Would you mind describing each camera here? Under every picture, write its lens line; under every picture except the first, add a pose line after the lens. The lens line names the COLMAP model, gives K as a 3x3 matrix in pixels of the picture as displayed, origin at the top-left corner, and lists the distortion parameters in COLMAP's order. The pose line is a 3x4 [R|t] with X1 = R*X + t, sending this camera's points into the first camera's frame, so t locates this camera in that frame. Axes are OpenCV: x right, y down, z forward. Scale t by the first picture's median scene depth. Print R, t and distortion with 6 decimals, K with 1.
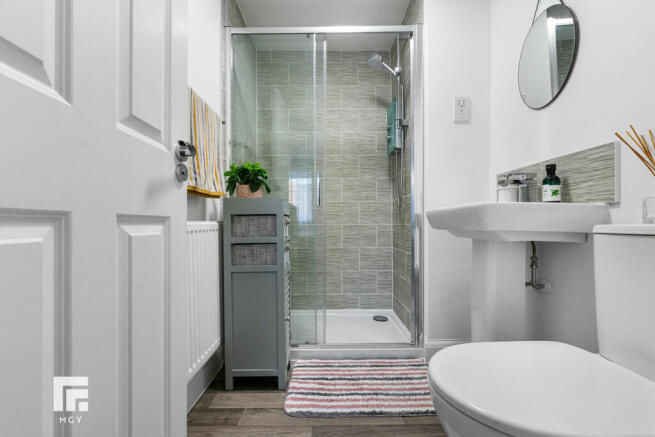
lens RADIAL K [[266.7, 0, 327.2], [0, 266.7, 221.8], [0, 0, 1]] dist [0.001642, -0.000720]
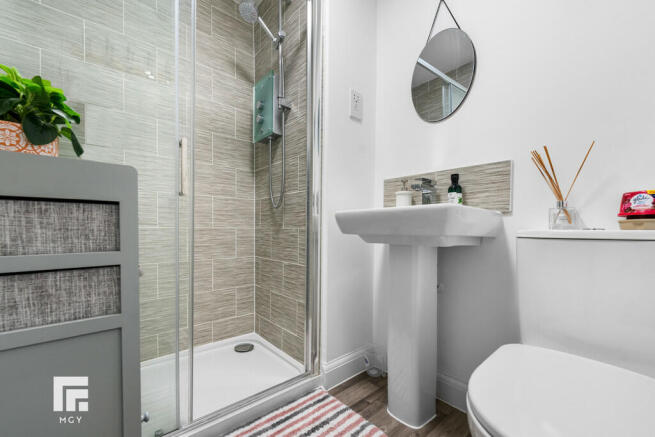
lens RADIAL K [[266.7, 0, 322.1], [0, 266.7, 231.5], [0, 0, 1]] dist [0.001642, -0.000720]
pose [[0.763156, 0.003930, 0.646203, -0.200193], [-0.016387, 0.999778, 0.013273, 0.009077], [-0.646007, -0.020719, 0.763051, 0.388364]]
